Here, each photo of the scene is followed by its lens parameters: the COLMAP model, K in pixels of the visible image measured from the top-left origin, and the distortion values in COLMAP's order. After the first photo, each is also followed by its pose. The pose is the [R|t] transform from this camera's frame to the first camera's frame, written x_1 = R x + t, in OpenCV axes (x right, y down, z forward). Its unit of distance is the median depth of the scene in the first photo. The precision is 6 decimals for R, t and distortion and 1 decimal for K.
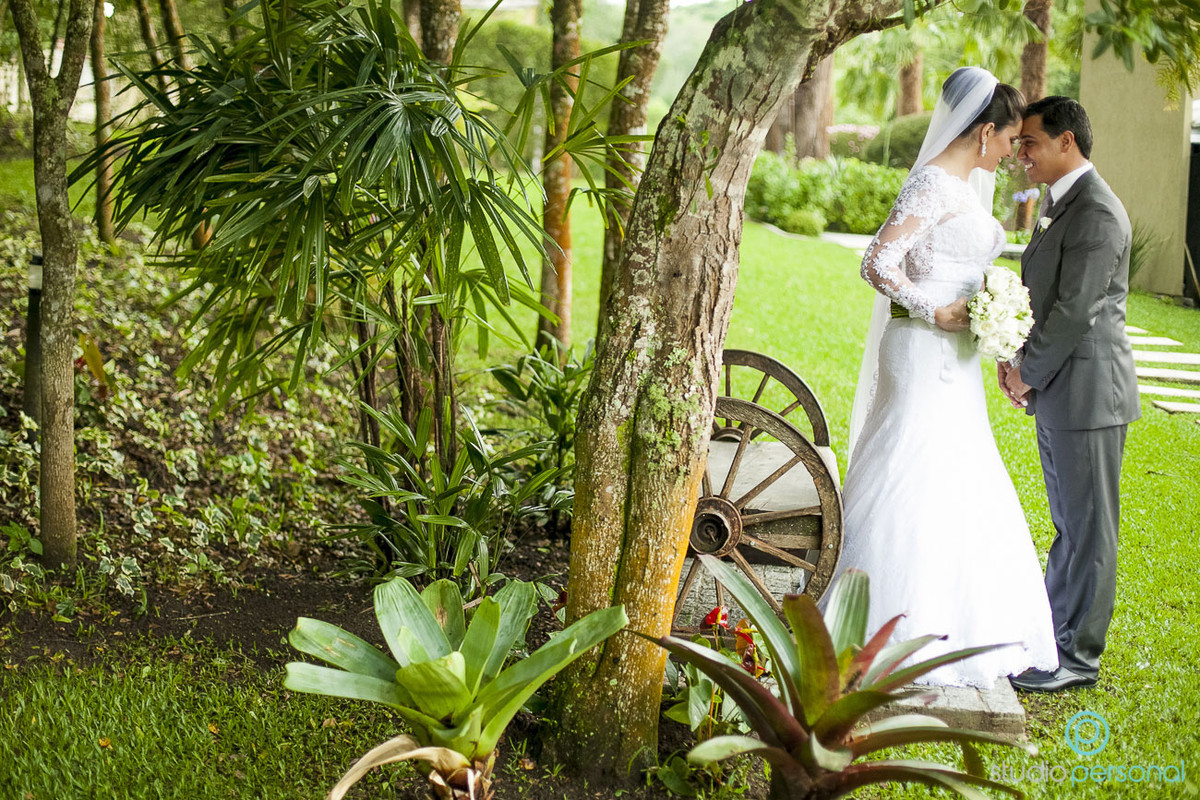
lens RADIAL K [[1766.2, 0, 600.2], [0, 1766.2, 398.6], [0, 0, 1]] dist [-0.131593, 0.000000]
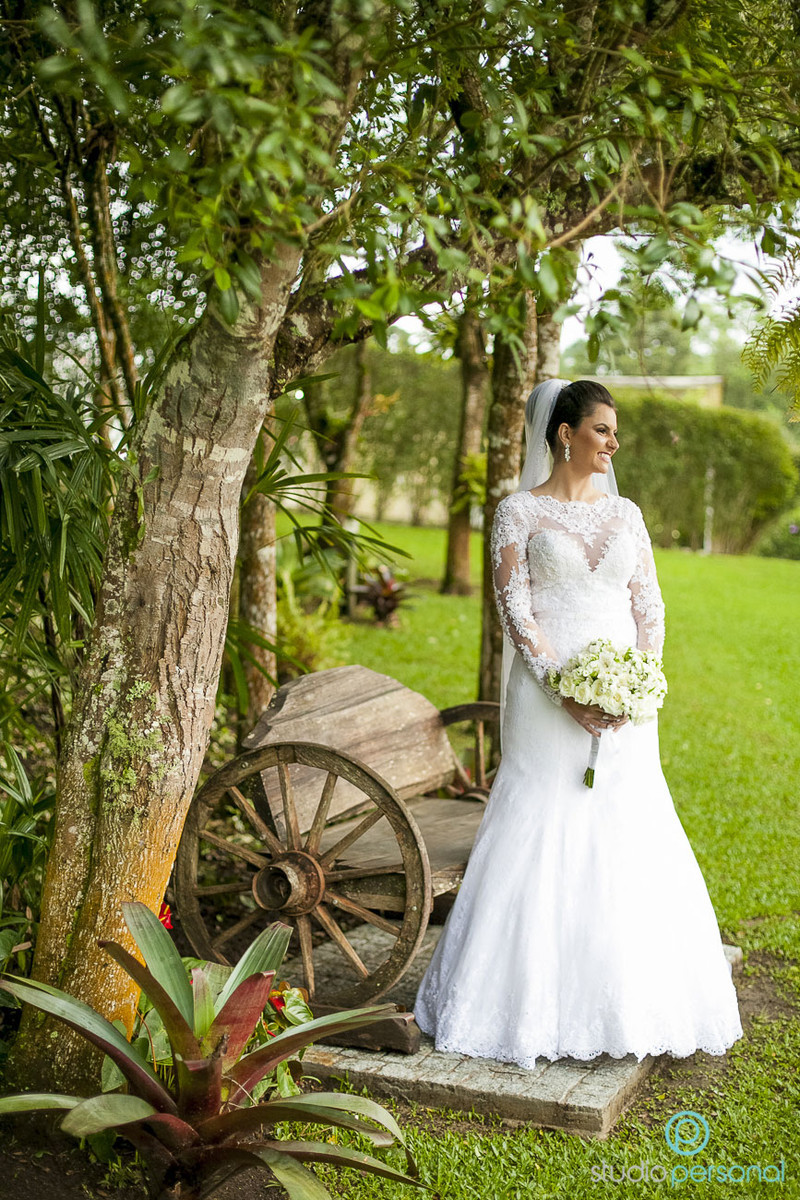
lens RADIAL K [[1766.2, 0, 399.8], [0, 1766.2, 601.8], [0, 0, 1]] dist [-0.131593, 0.000000]
pose [[0.969012, -0.003293, -0.246992, 0.409400], [-0.021803, 0.994868, -0.098804, 0.018925], [0.246050, 0.101128, 0.963967, 0.123829]]
